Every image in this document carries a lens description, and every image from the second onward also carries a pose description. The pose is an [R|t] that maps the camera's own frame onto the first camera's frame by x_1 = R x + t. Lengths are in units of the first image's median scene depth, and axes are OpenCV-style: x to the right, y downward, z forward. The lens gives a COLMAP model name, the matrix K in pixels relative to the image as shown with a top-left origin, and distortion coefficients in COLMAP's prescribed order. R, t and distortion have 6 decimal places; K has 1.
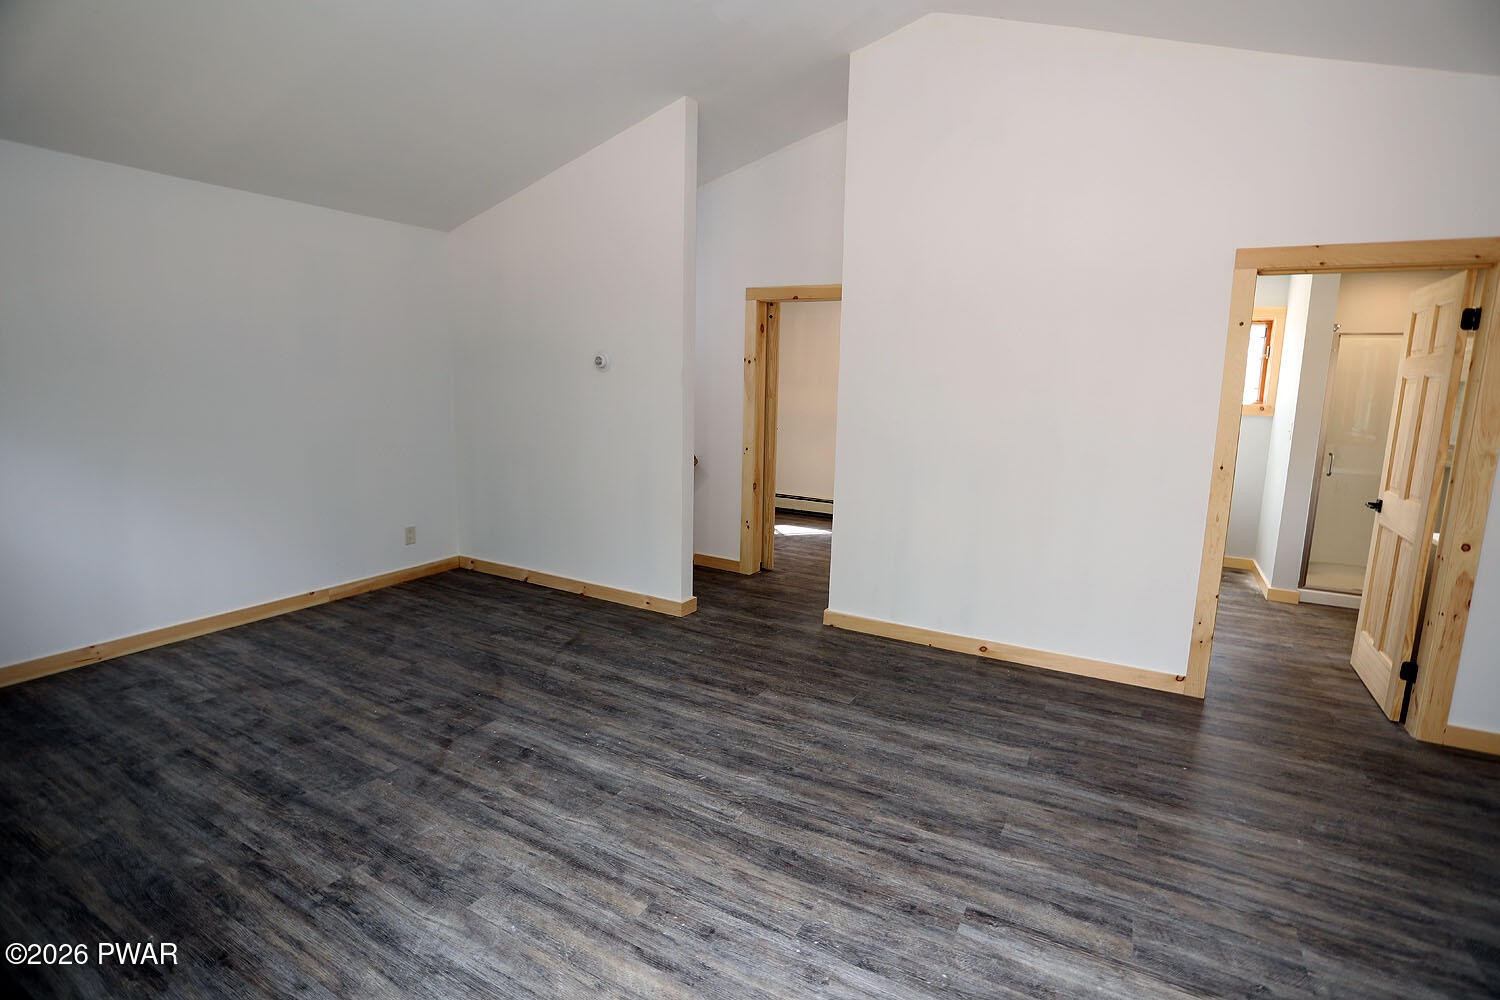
lens RADIAL K [[720.8, 0, 756.0], [0, 720.8, 494.4], [0, 0, 1]] dist [-0.081989, 0.037041]
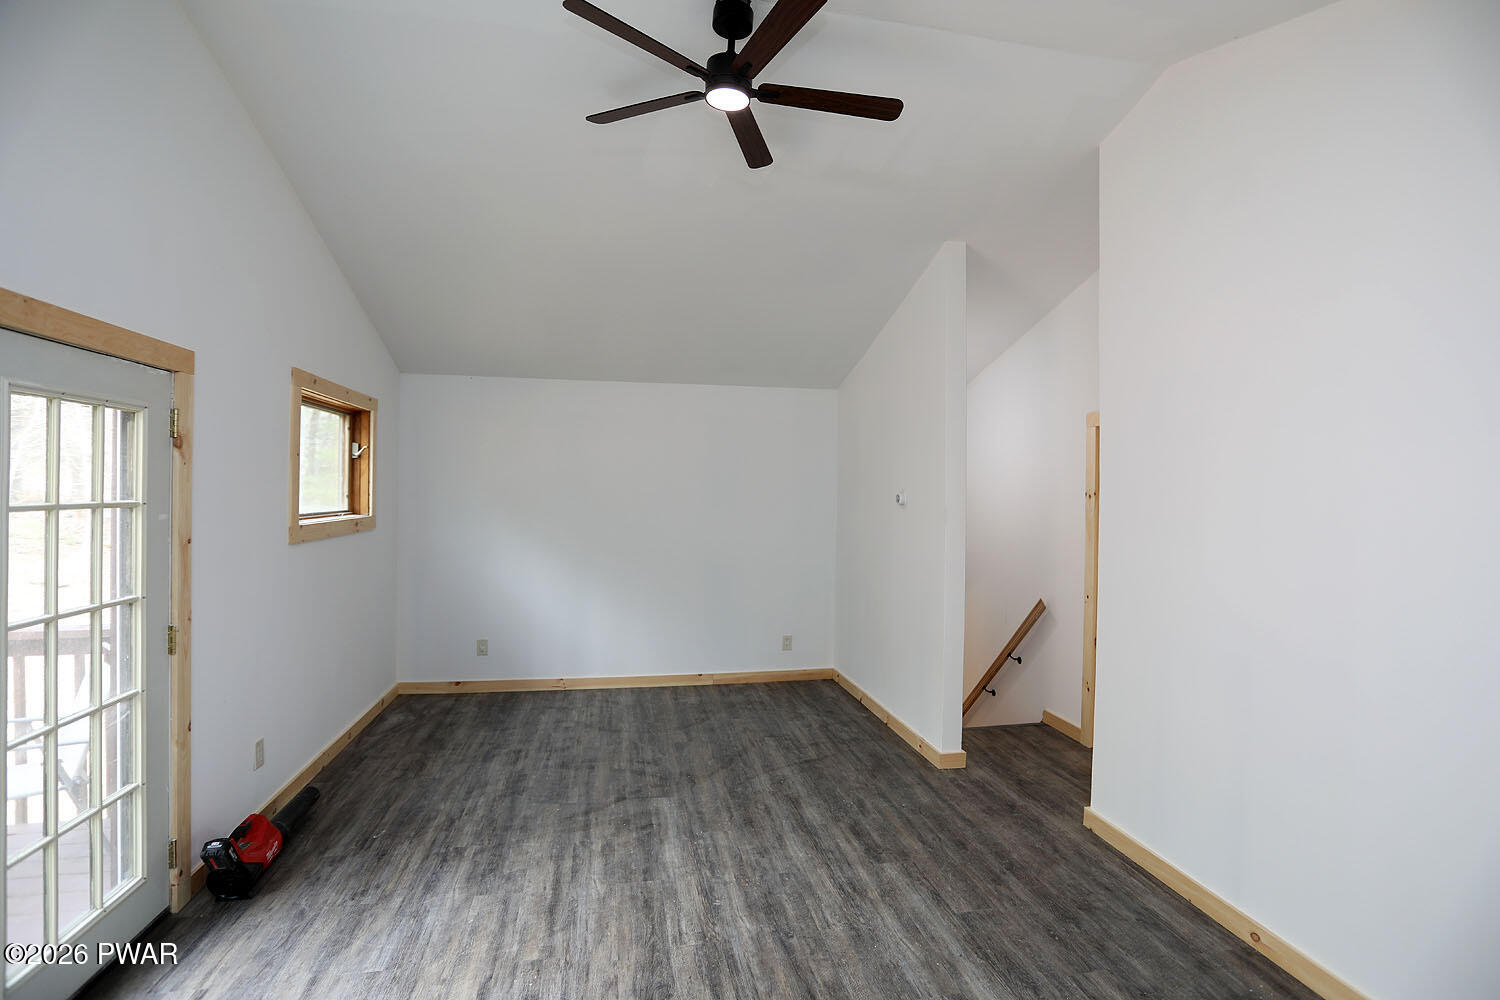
lens RADIAL K [[720.8, 0, 756.0], [0, 720.8, 494.4], [0, 0, 1]] dist [-0.081989, 0.037041]
pose [[0.644798, -0.014074, -0.764224, 0.683113], [-0.117937, 0.986025, -0.117666, -0.067060], [0.755200, 0.166001, 0.634127, 0.270945]]
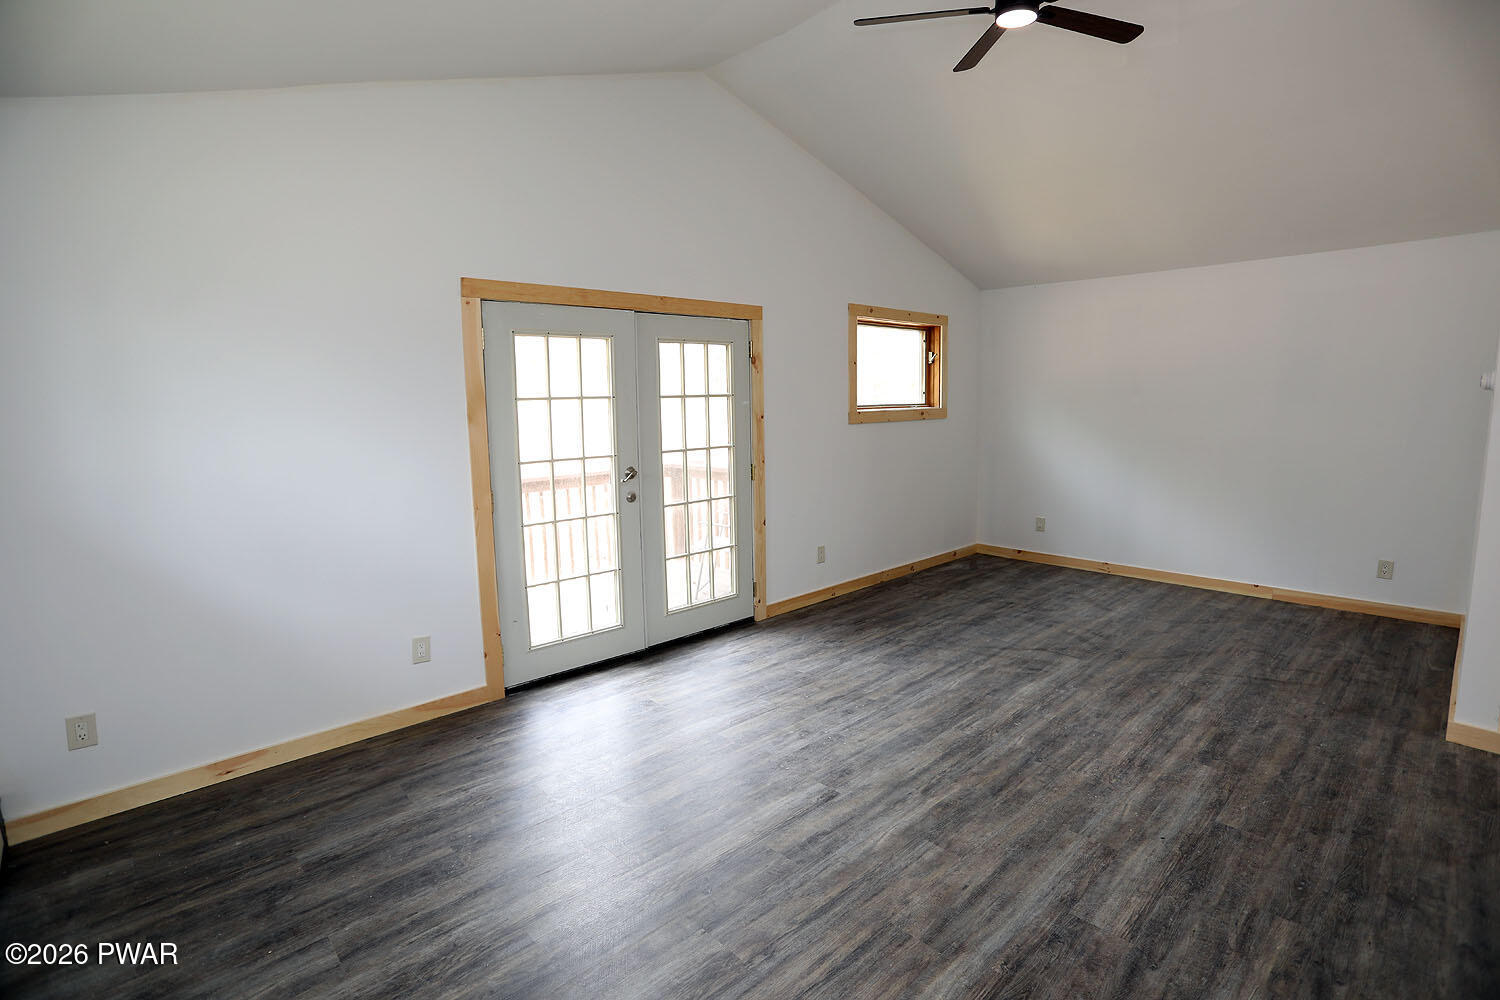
lens RADIAL K [[720.8, 0, 756.0], [0, 720.8, 494.4], [0, 0, 1]] dist [-0.081989, 0.037041]
pose [[-0.307983, 0.108708, -0.945161, 1.081279], [-0.143775, 0.976723, 0.159188, -0.112630], [0.940465, 0.184918, -0.285185, 0.774896]]
